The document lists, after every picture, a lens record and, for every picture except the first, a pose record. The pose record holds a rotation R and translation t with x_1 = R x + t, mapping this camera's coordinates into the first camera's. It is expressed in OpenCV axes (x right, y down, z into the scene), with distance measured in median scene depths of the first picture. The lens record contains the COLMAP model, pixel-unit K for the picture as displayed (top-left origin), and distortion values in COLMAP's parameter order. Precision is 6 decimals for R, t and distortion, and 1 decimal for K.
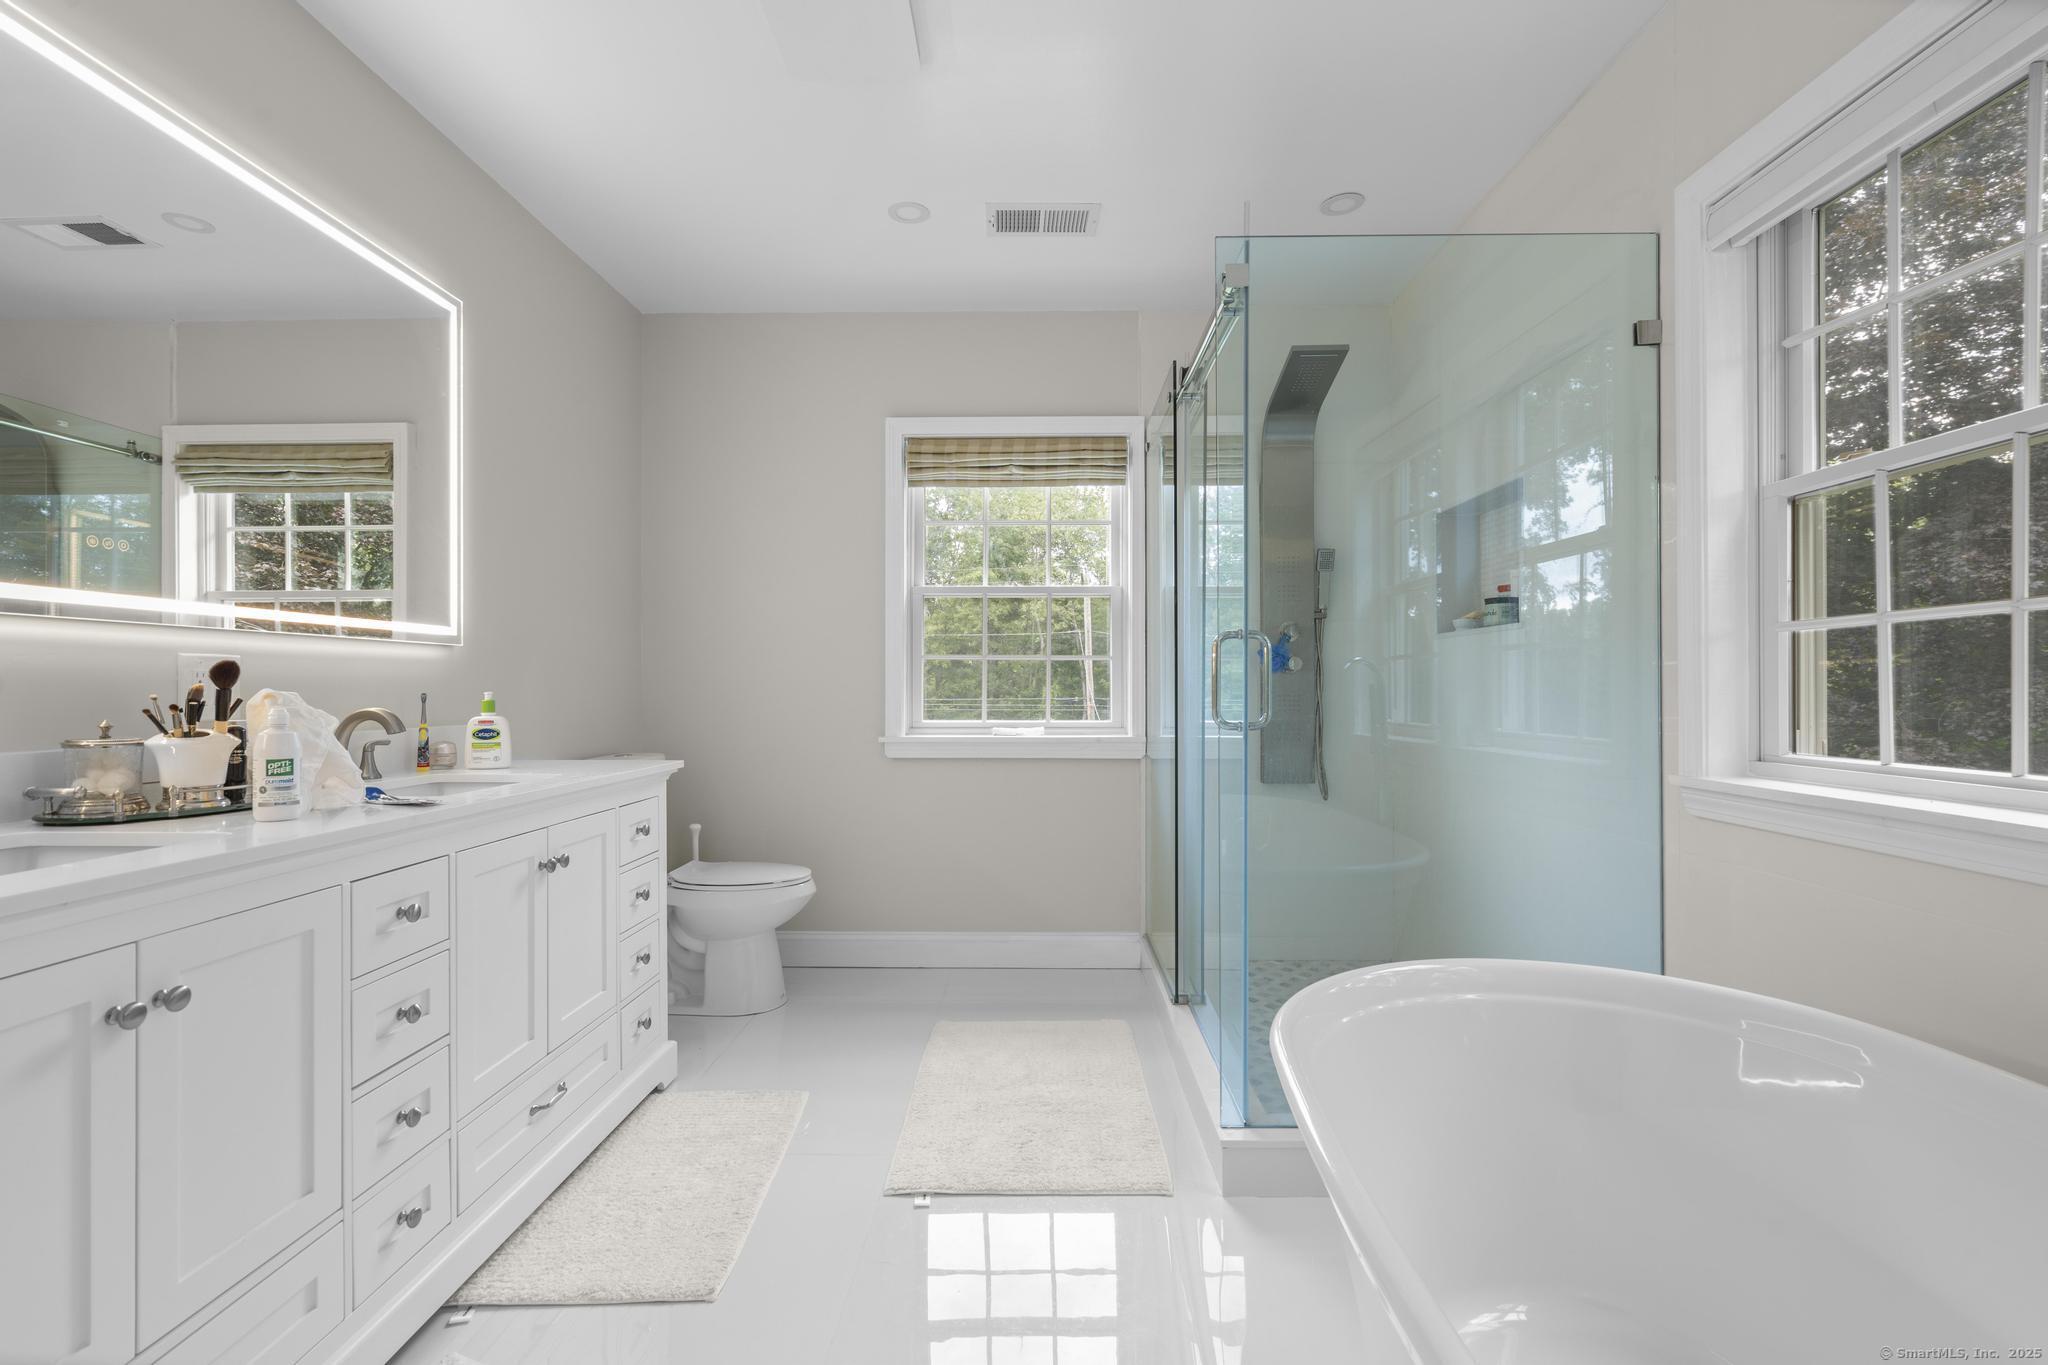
lens RADIAL K [[925.7, 0, 1030.7], [0, 925.7, 686.7], [0, 0, 1]] dist [-0.010372, 0.000331]
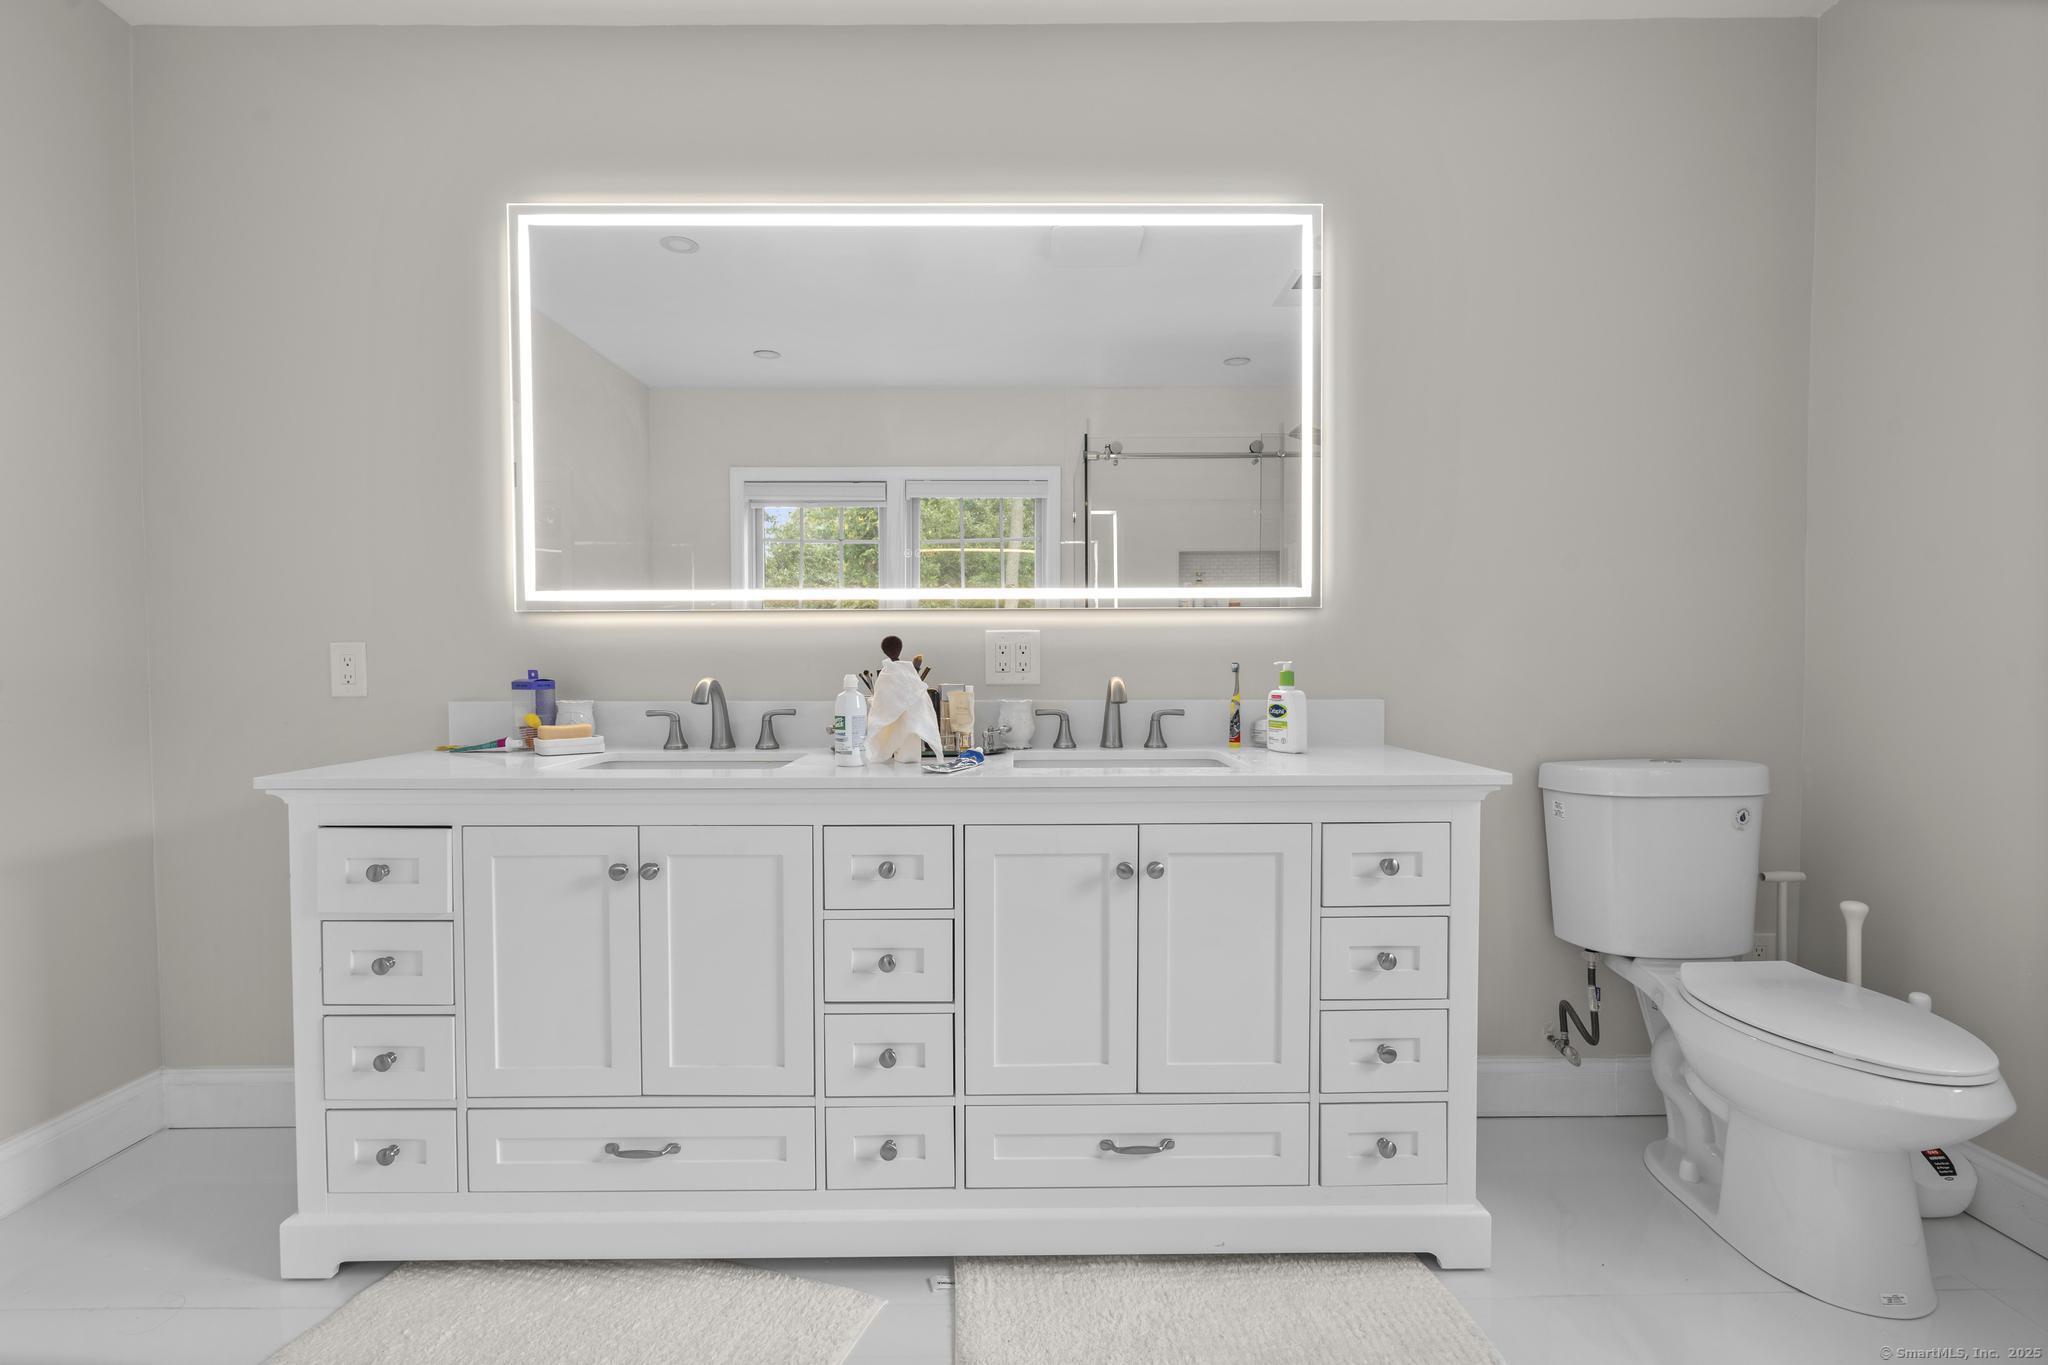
lens RADIAL K [[925.7, 0, 1022.5], [0, 925.7, 687.9], [0, 0, 1]] dist [-0.010372, 0.000331]
pose [[0.020794, 0.027001, -0.999419, 0.265070], [0.004160, 0.999624, 0.027093, 0.005869], [0.999775, -0.004721, 0.020674, 0.765735]]
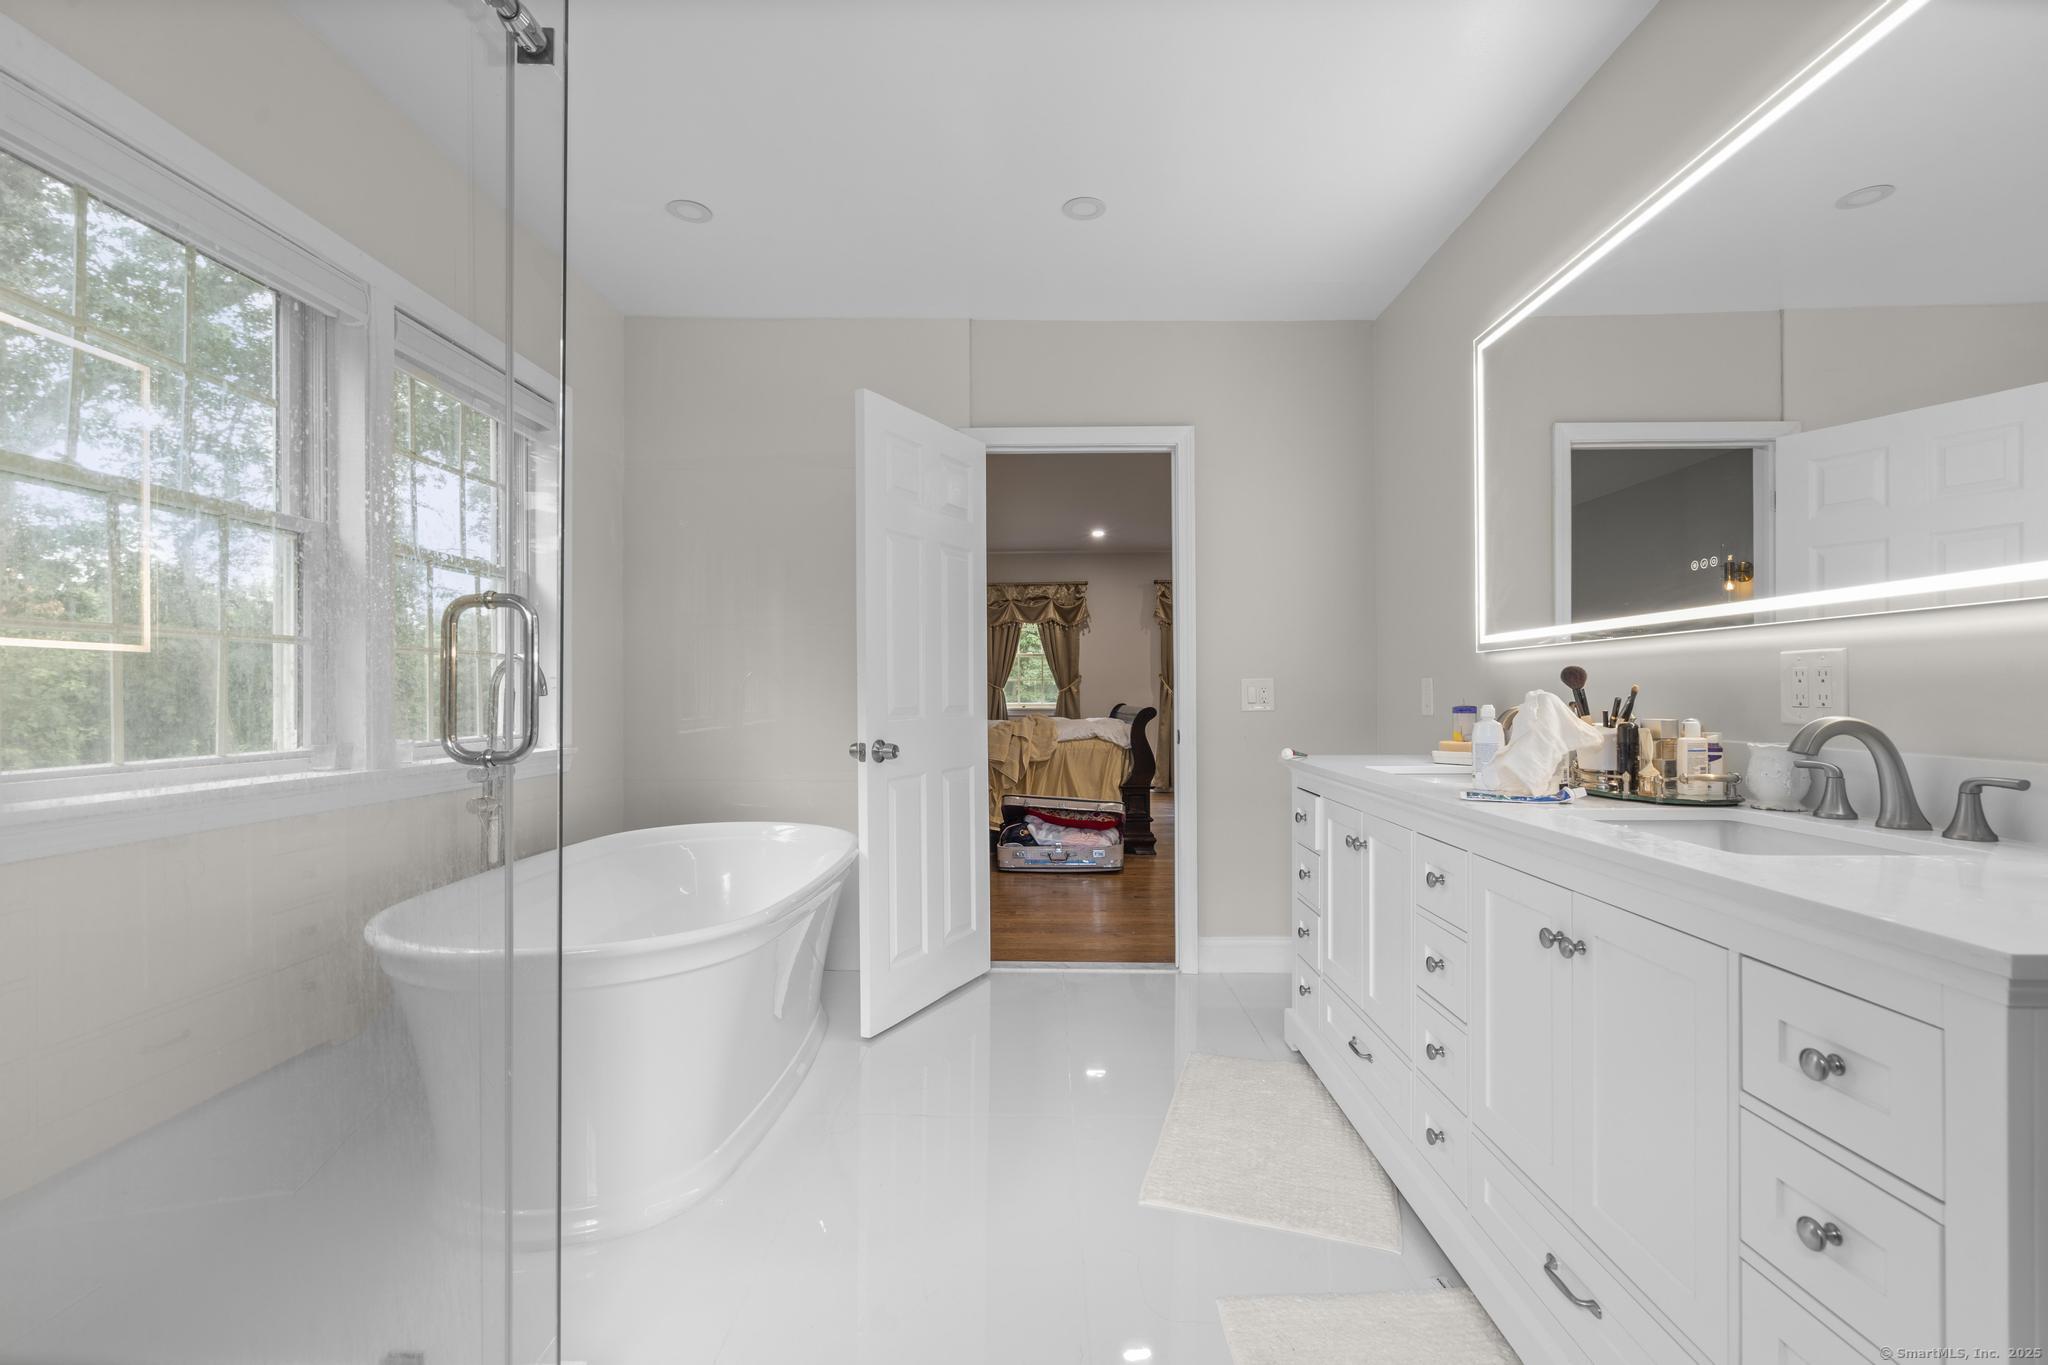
lens RADIAL K [[925.7, 0, 1019.3], [0, 925.7, 686.0], [0, 0, 1]] dist [-0.010372, 0.000331]
pose [[-0.999810, 0.000499, 0.019467, -0.111713], [0.000329, 0.999962, -0.008726, 0.005223], [-0.019470, -0.008718, -0.999772, 1.482269]]
